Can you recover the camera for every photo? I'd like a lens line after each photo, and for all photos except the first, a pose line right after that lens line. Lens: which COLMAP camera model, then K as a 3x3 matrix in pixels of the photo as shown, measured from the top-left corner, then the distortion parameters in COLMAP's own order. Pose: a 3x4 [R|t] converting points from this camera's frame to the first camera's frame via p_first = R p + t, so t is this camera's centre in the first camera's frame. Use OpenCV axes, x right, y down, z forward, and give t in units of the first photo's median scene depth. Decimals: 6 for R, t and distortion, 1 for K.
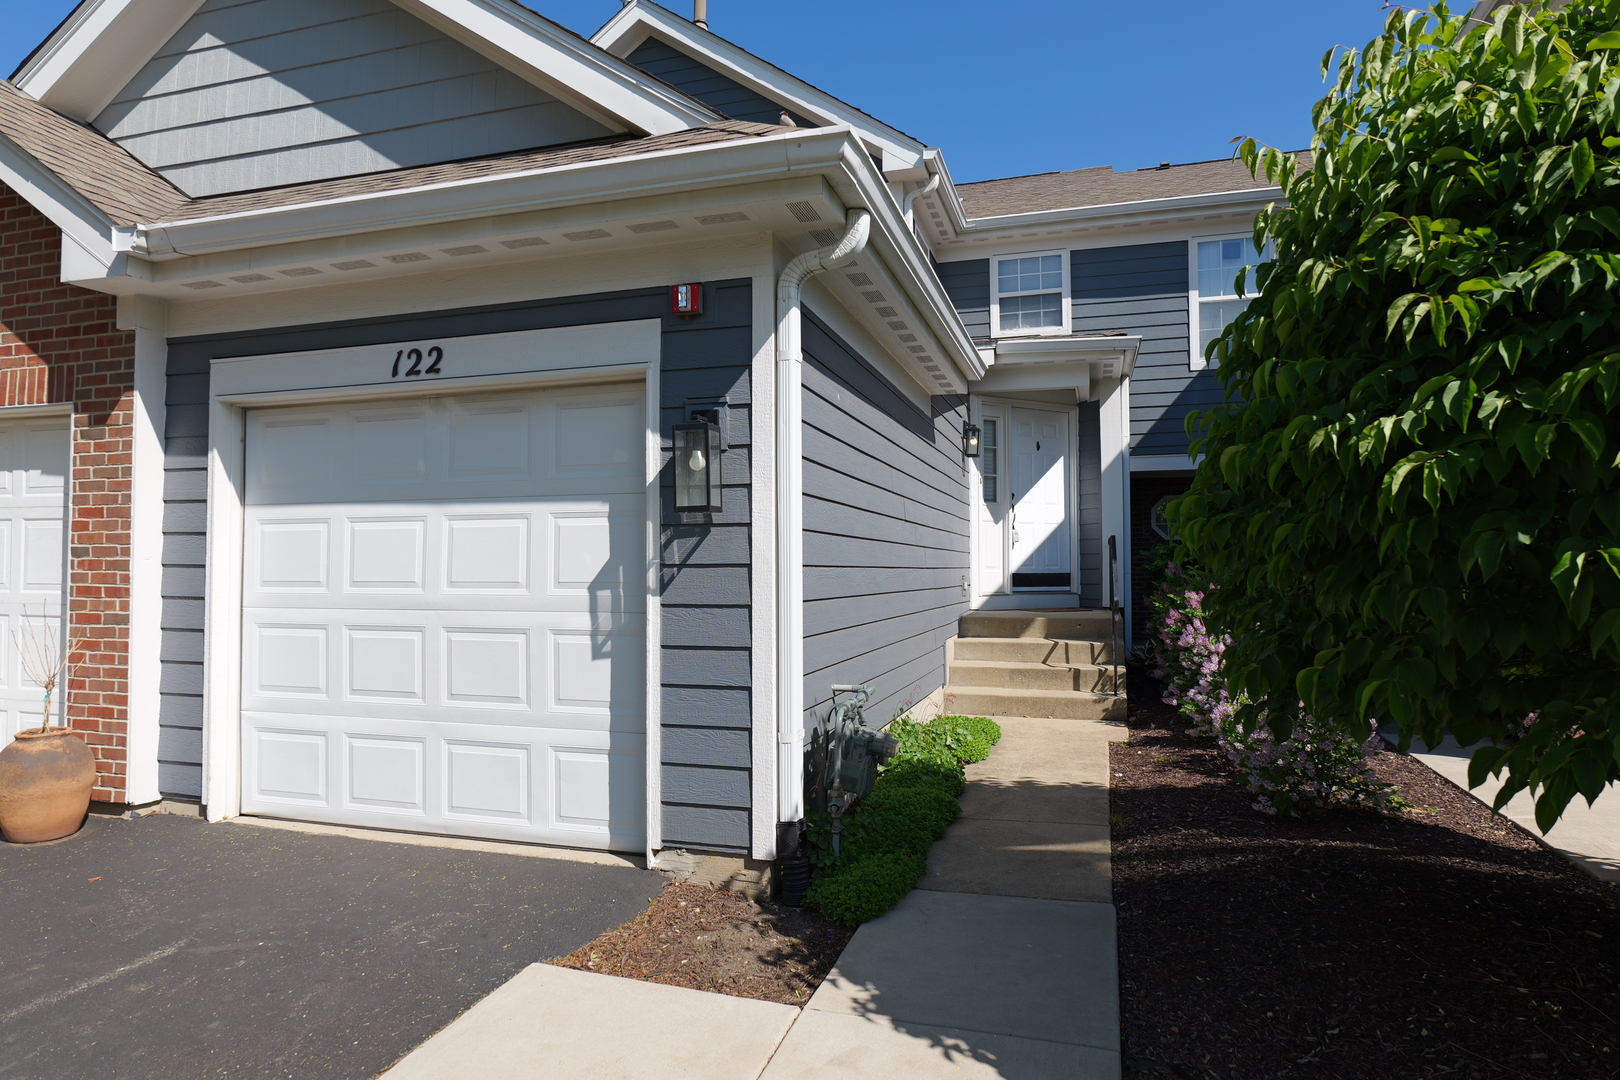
lens RADIAL K [[943.5, 0, 810.1], [0, 943.5, 540.9], [0, 0, 1]] dist [-0.032935, 0.014561]
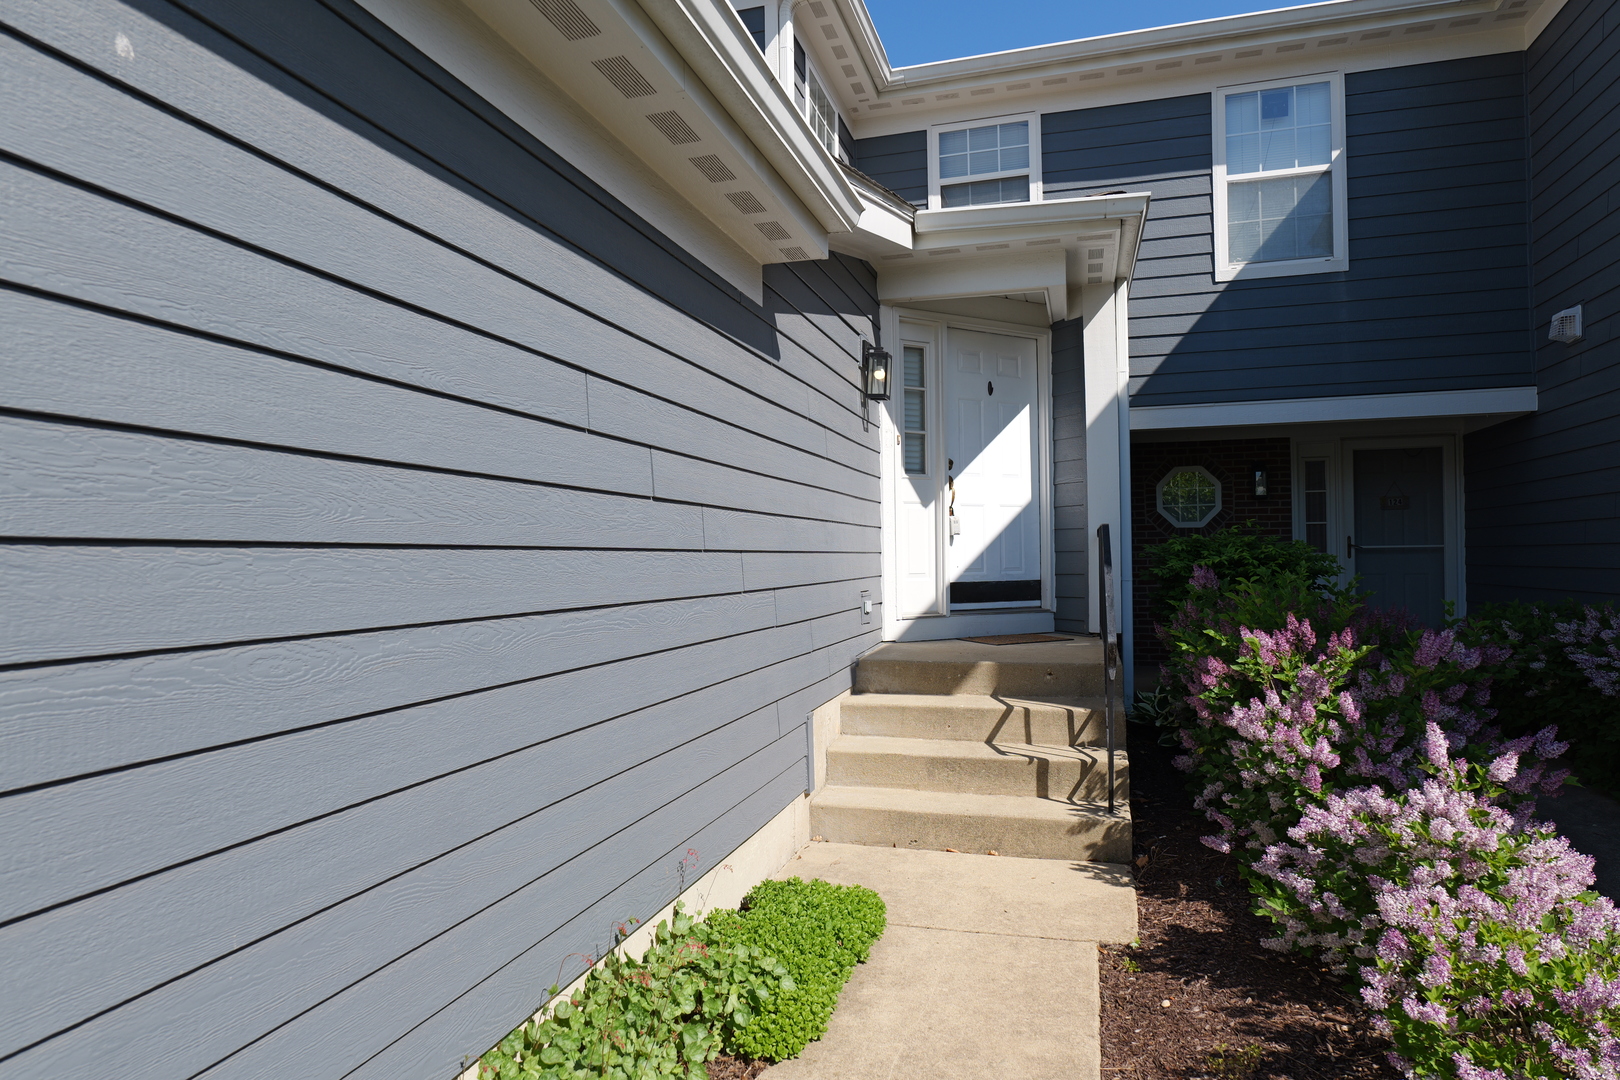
lens RADIAL K [[943.5, 0, 813.1], [0, 943.5, 544.6], [0, 0, 1]] dist [-0.032935, 0.014561]
pose [[0.999874, -0.009577, 0.012682, 0.111797], [0.009364, 0.999816, 0.016719, -0.004030], [-0.012839, -0.016598, 0.999780, 0.350619]]
